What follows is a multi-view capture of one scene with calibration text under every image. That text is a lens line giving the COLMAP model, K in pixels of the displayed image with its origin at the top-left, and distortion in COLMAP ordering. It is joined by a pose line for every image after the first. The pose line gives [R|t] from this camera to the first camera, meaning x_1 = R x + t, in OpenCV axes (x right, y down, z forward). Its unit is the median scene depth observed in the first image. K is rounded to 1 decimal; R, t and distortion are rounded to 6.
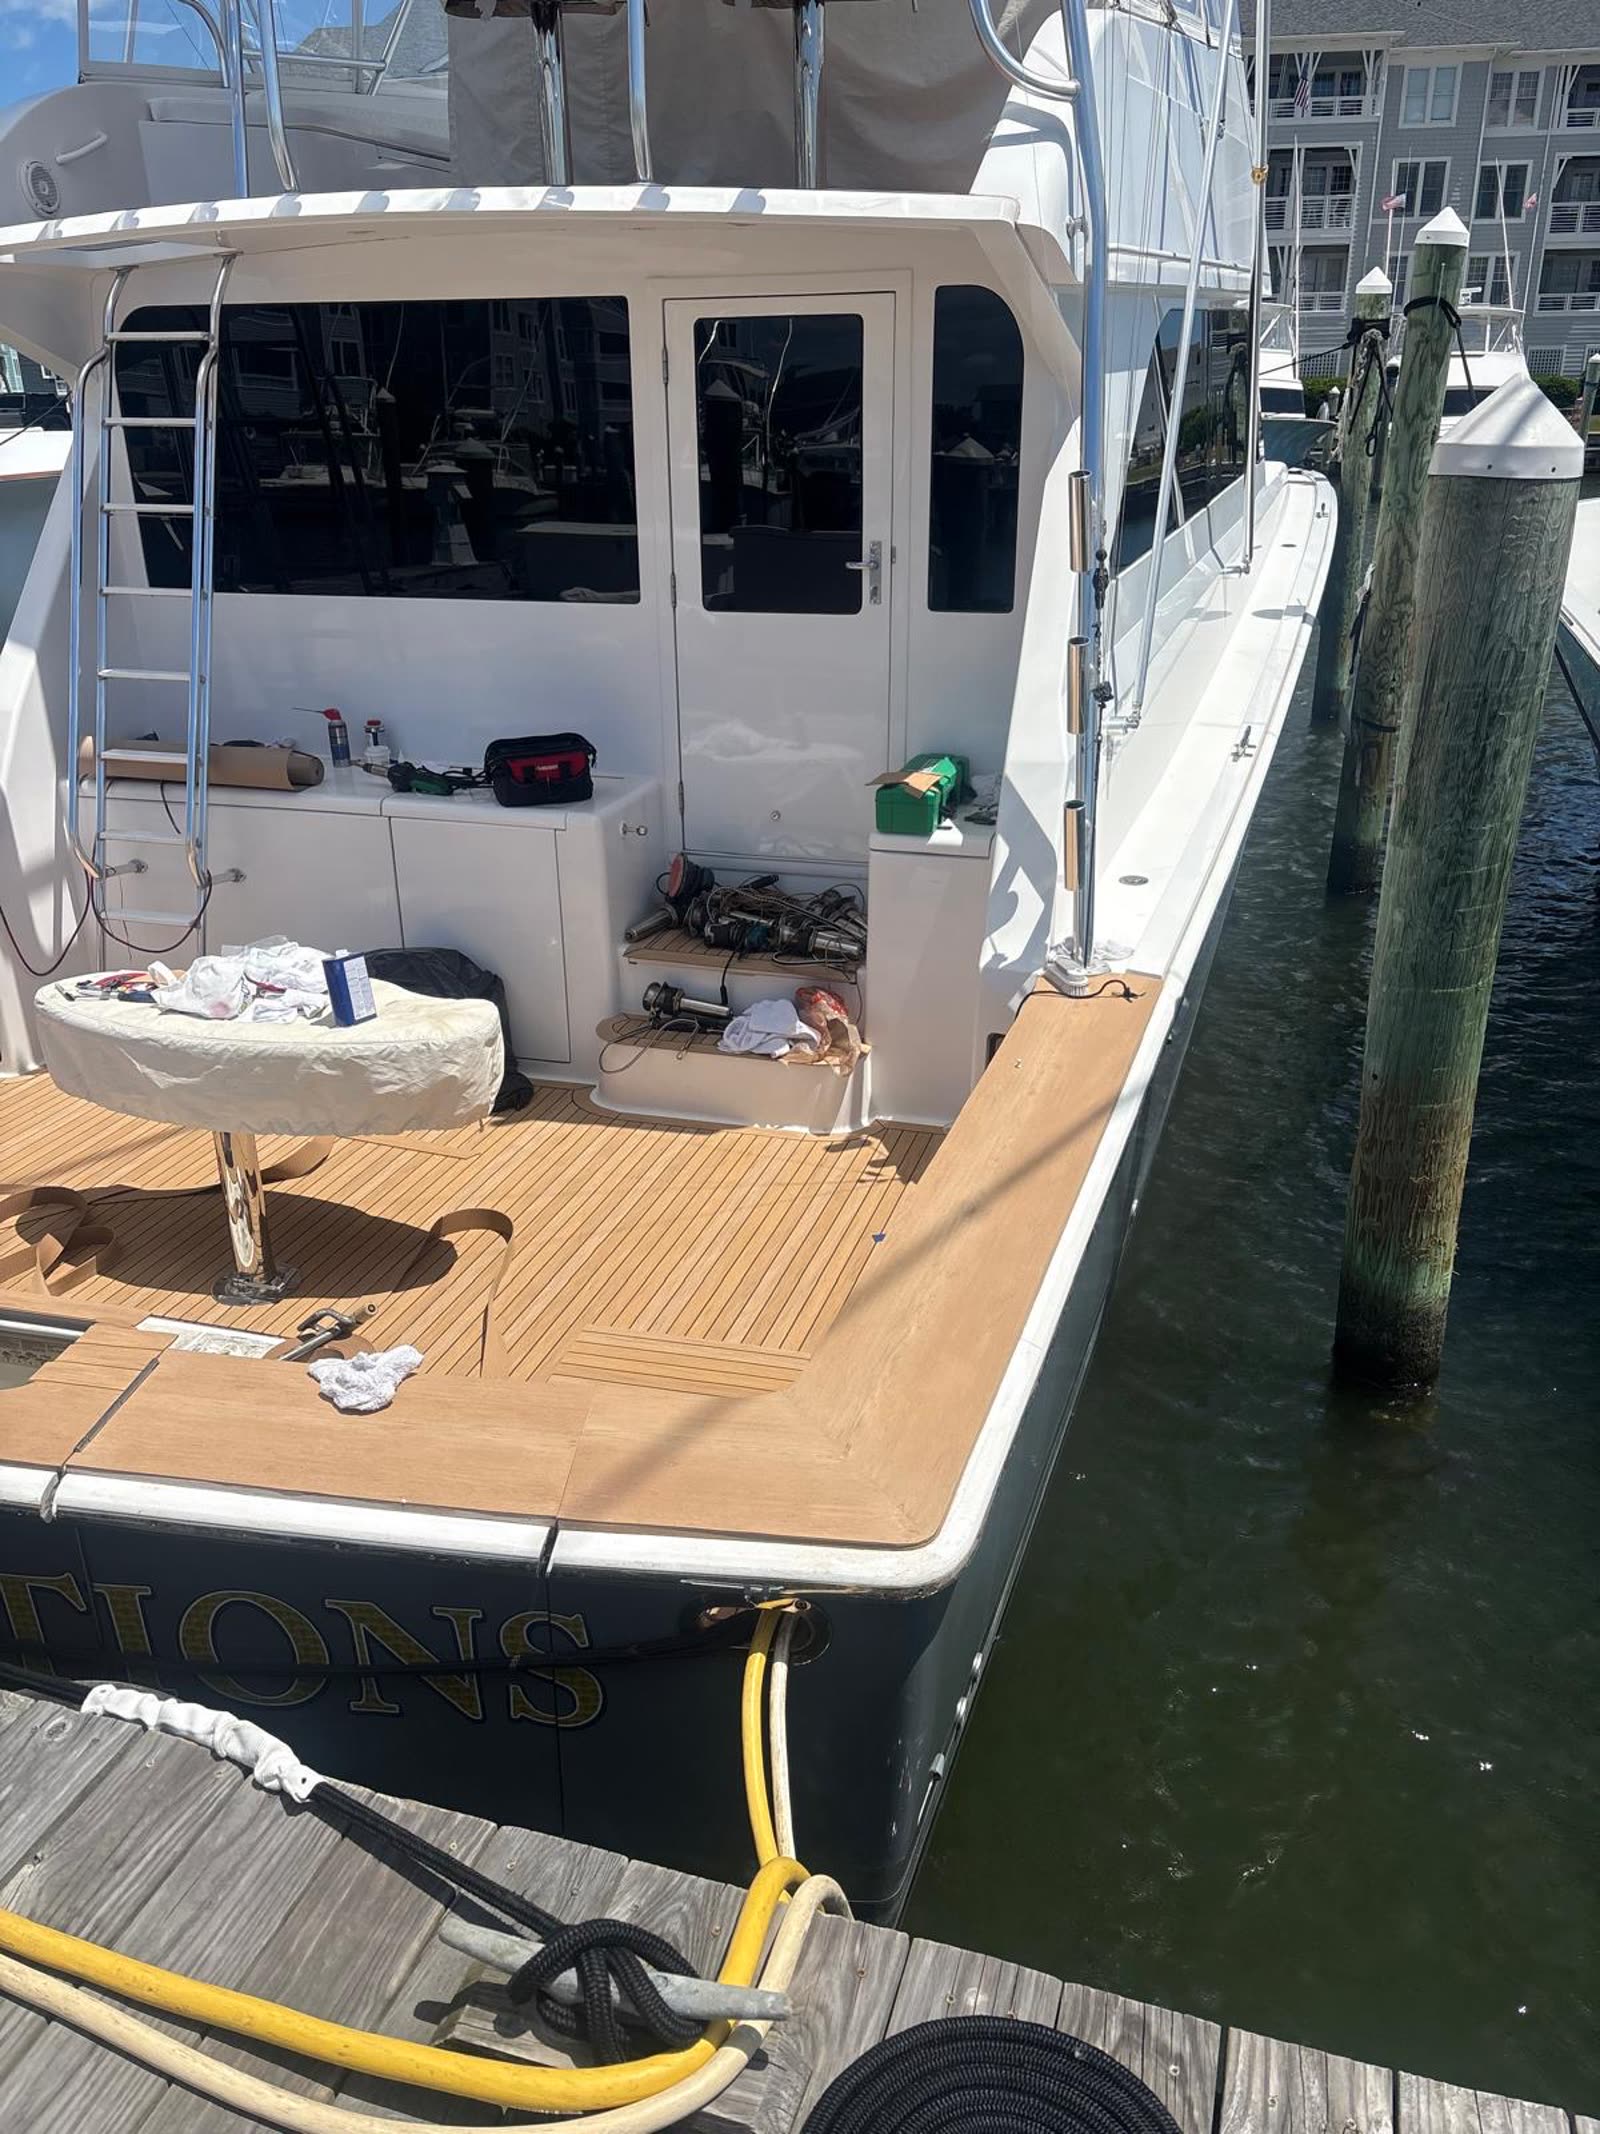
lens RADIAL K [[1644.8, 0, 819.0], [0, 1644.8, 1054.4], [0, 0, 1]] dist [0.046196, -0.038987]
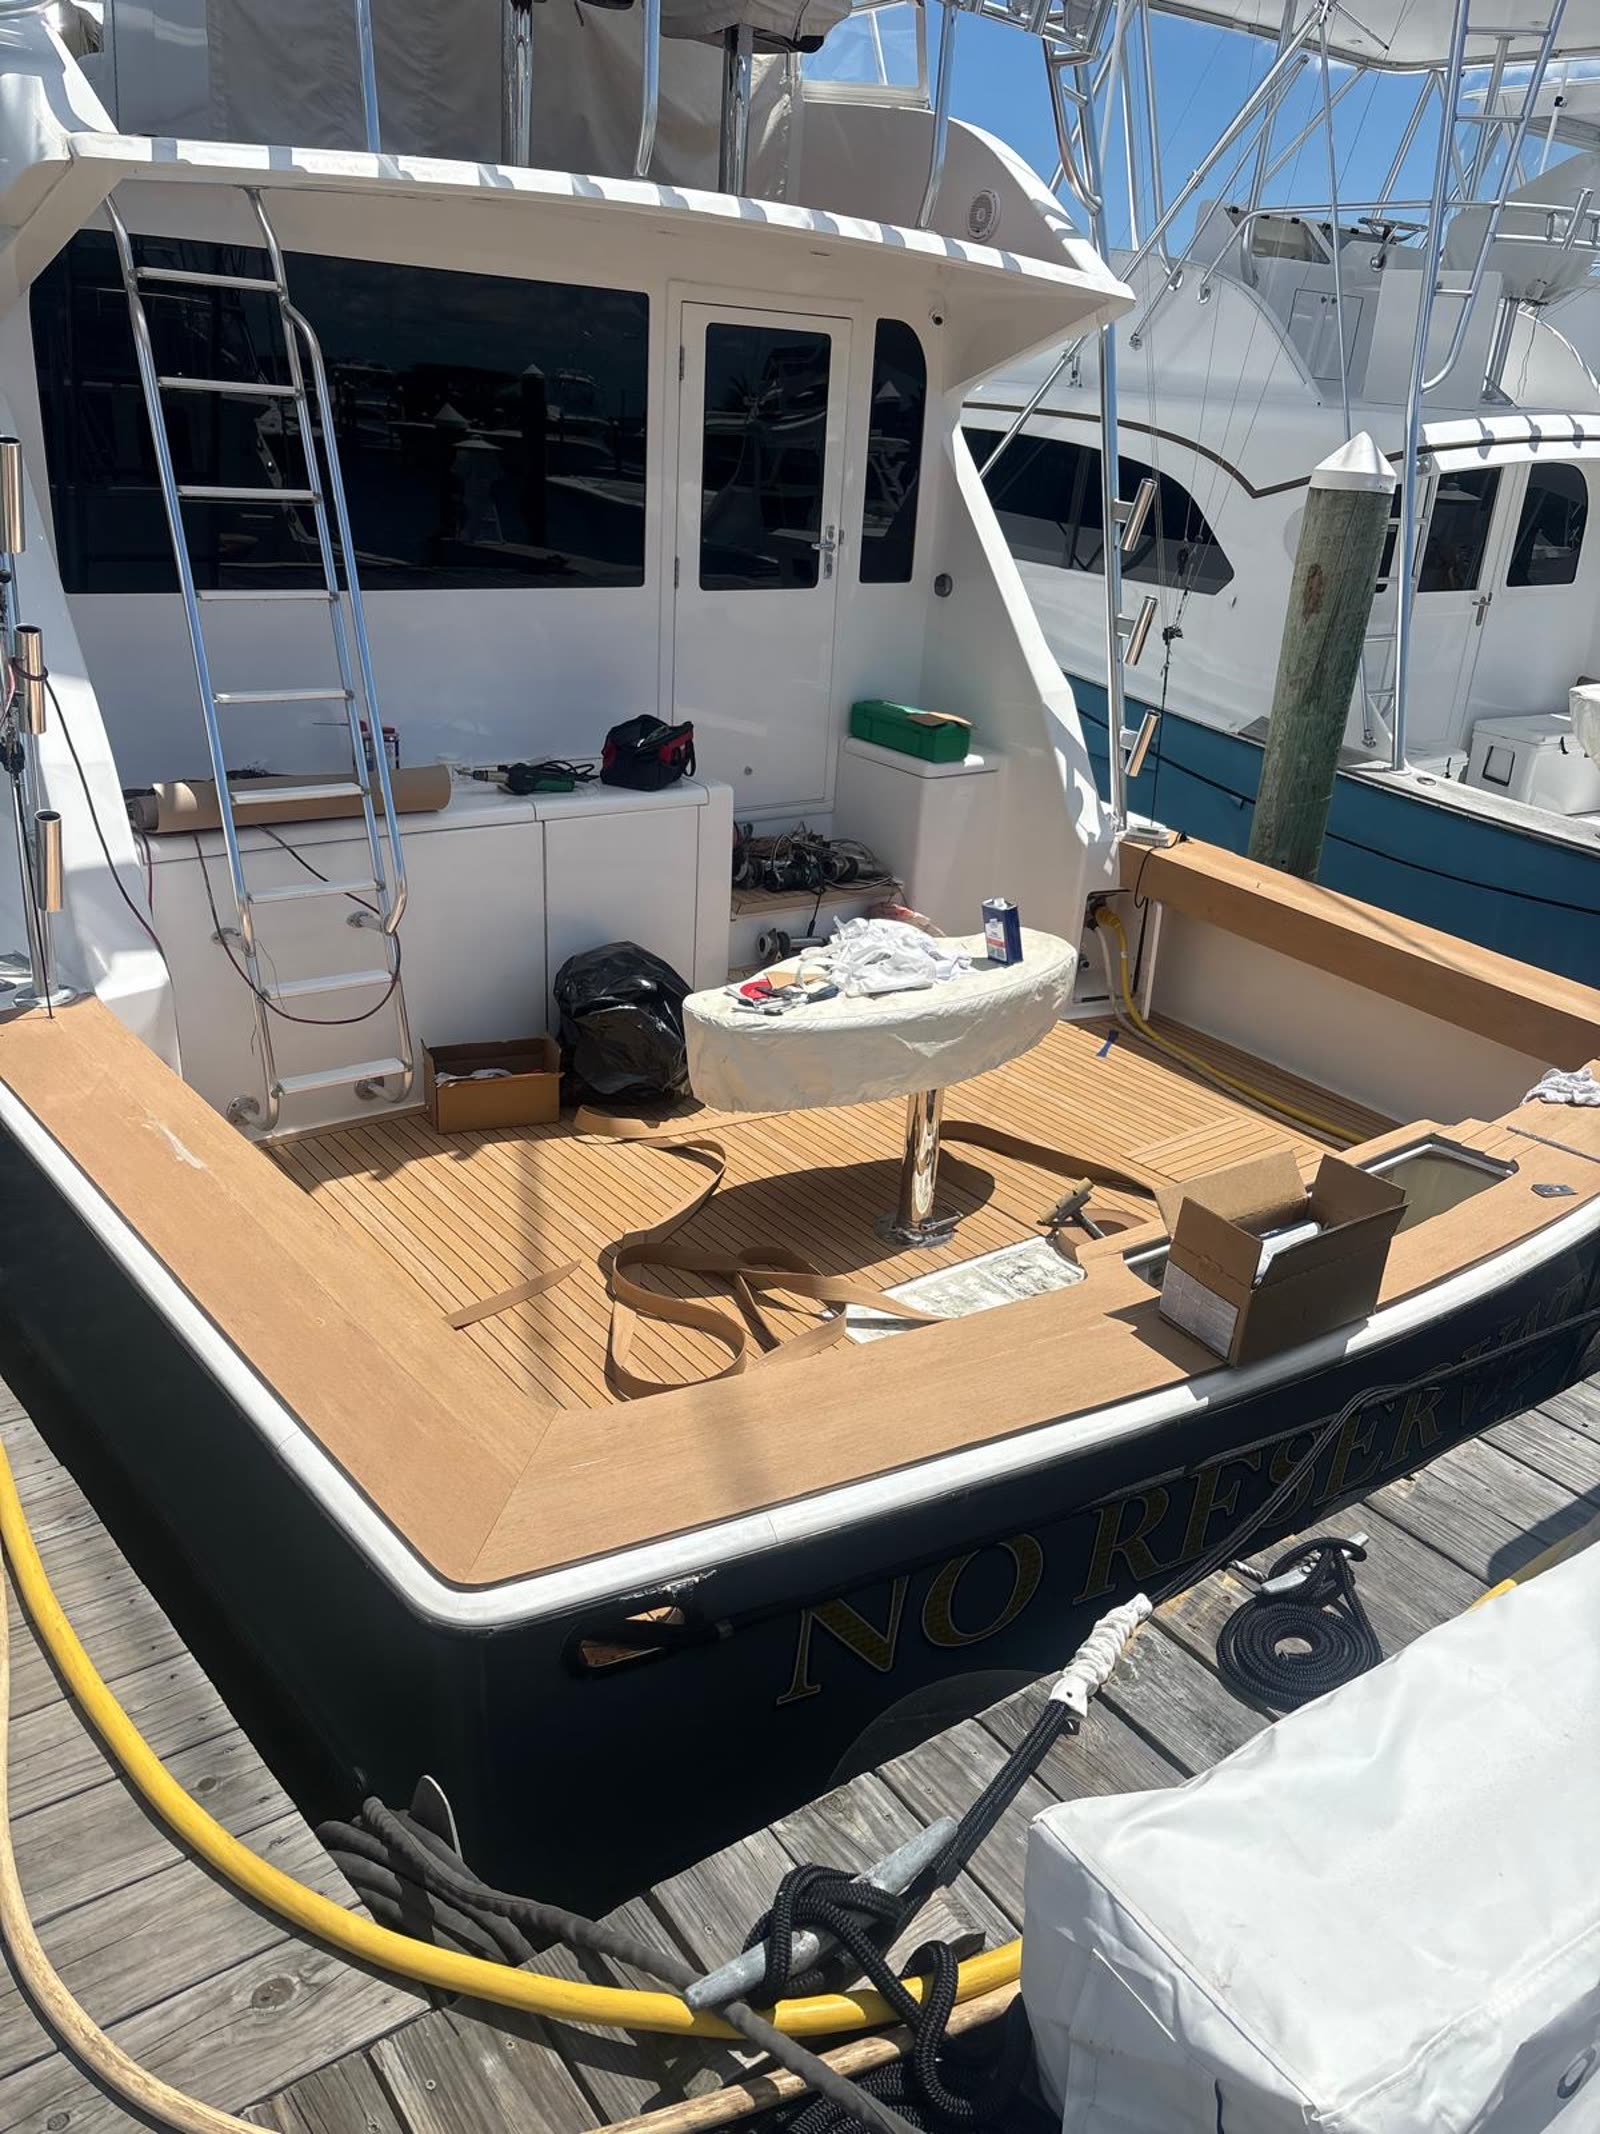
lens RADIAL K [[1644.8, 0, 797.3], [0, 1644.8, 1059.5], [0, 0, 1]] dist [0.046196, -0.038987]
pose [[0.580154, -0.259879, 0.771935, -1.053942], [0.237657, 0.960503, 0.144749, -0.126578], [-0.779063, 0.099479, 0.619002, 0.341133]]
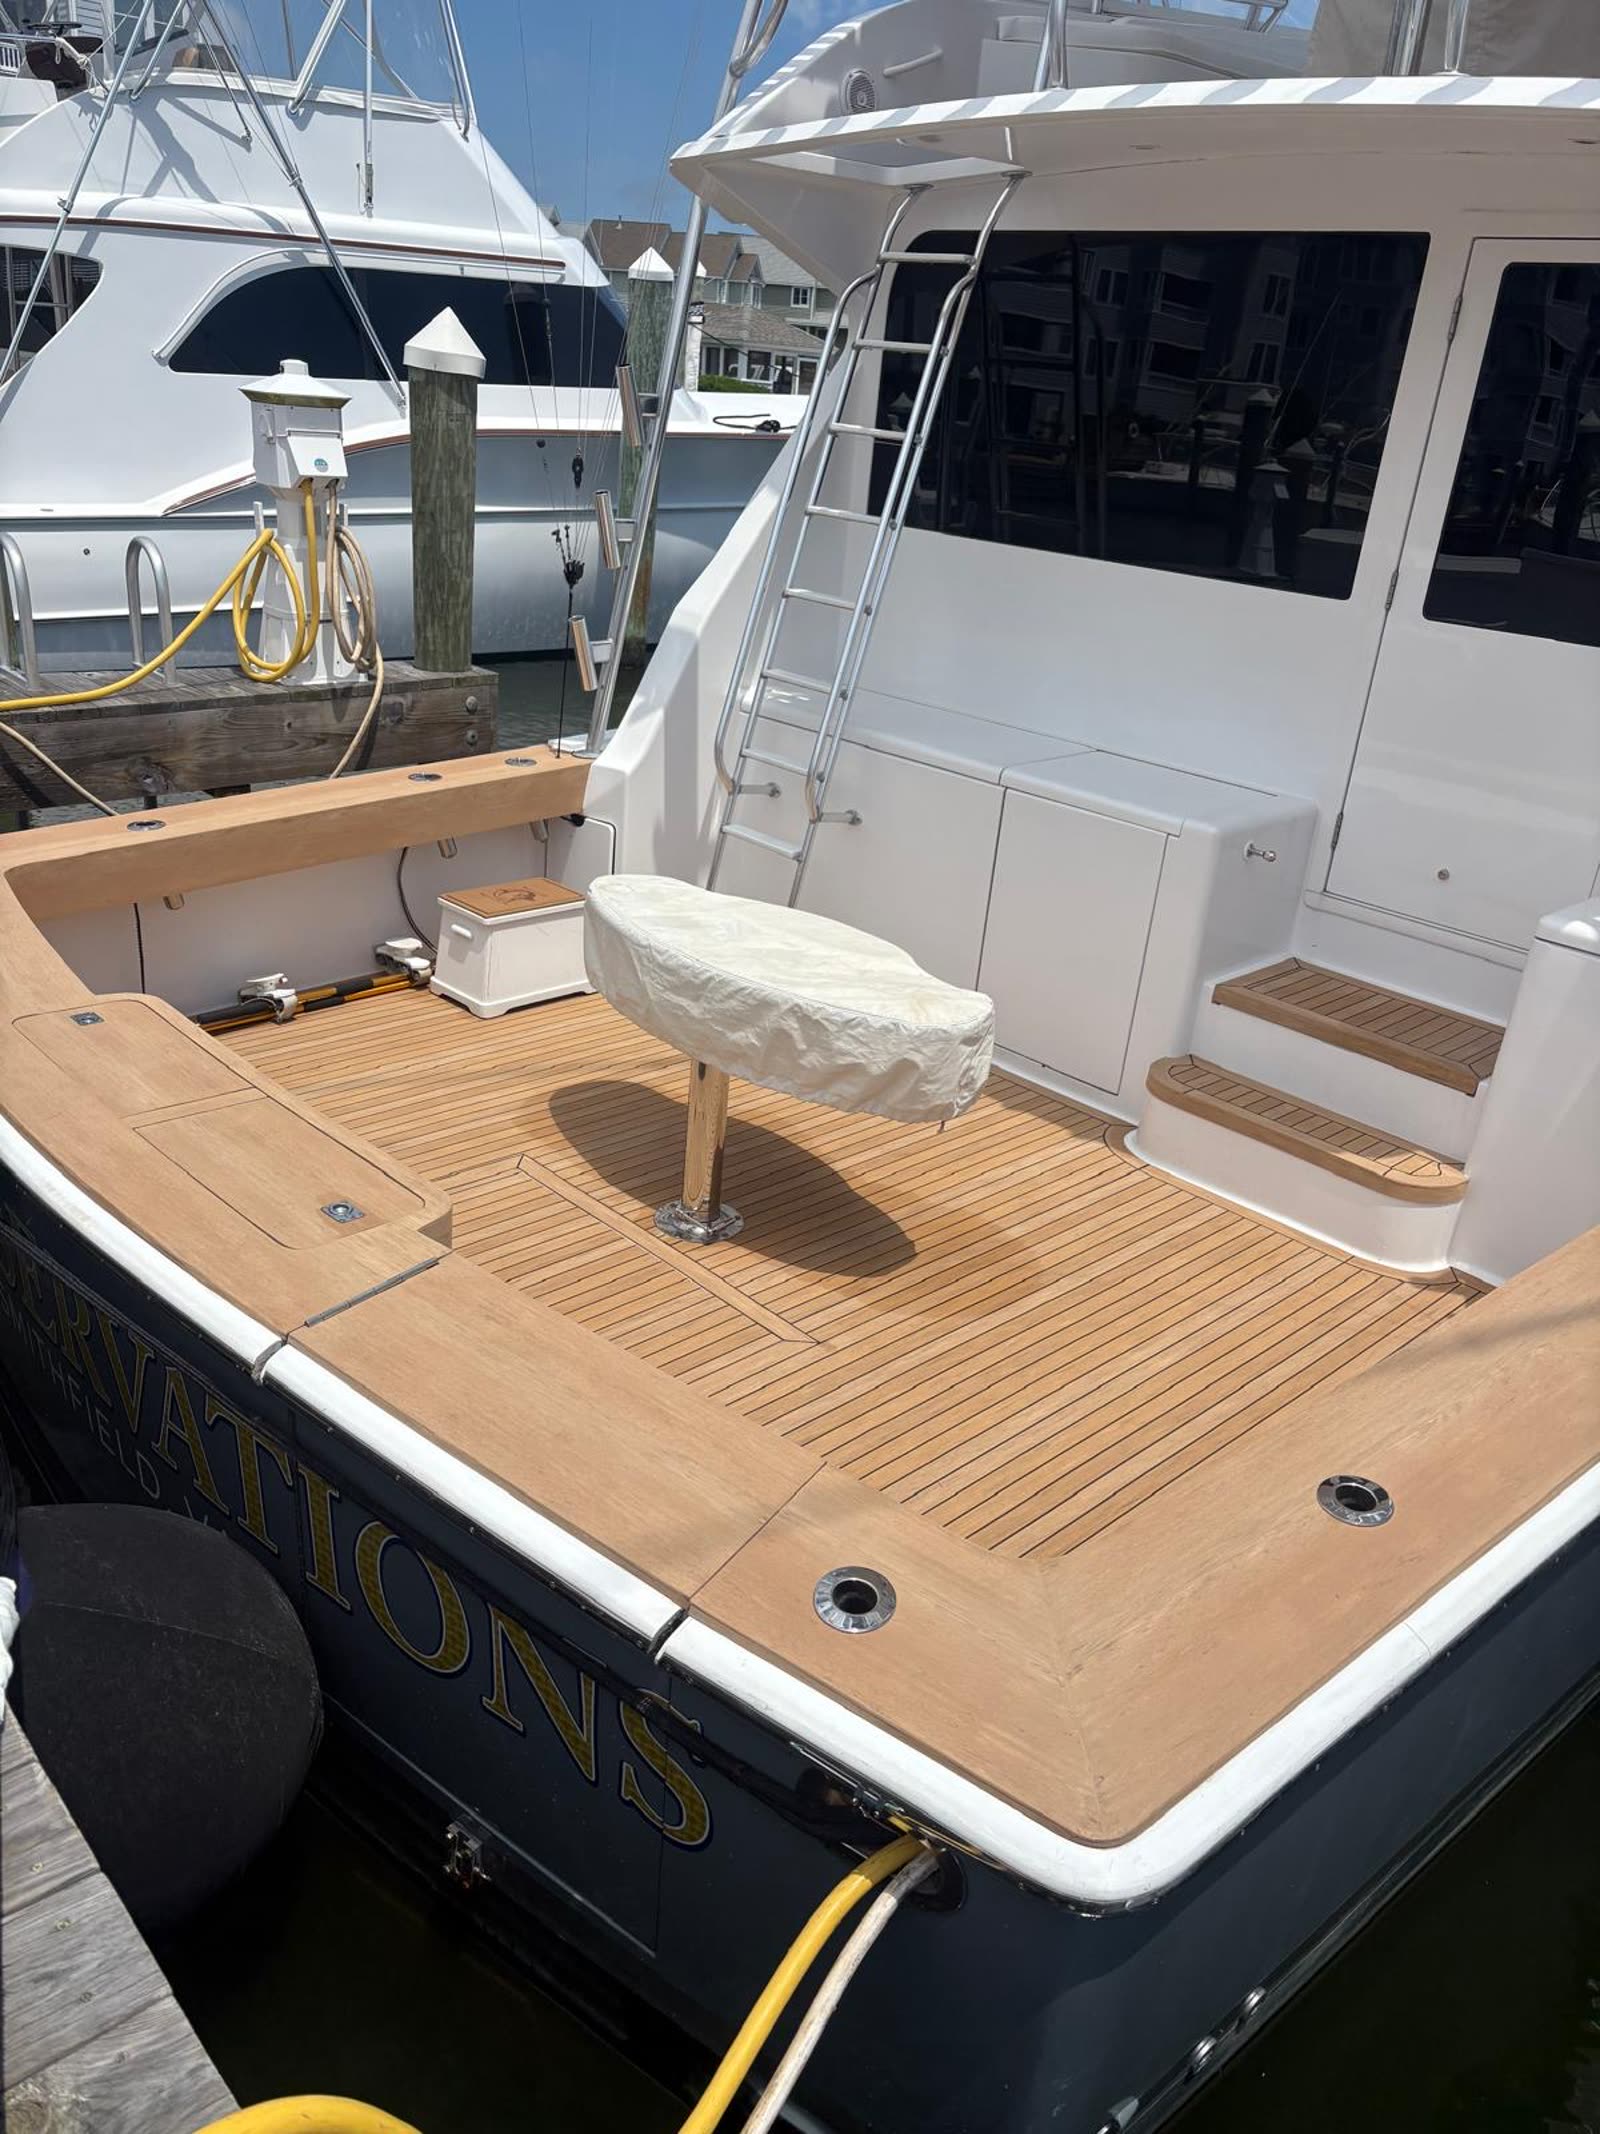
lens RADIAL K [[1644.8, 0, 790.9], [0, 1644.8, 1077.3], [0, 0, 1]] dist [0.046196, -0.038987]
pose [[0.863381, 0.270060, -0.426194, 0.082426], [-0.268115, 0.961132, 0.065880, -0.017754], [0.427420, 0.057389, 0.902230, 0.136418]]
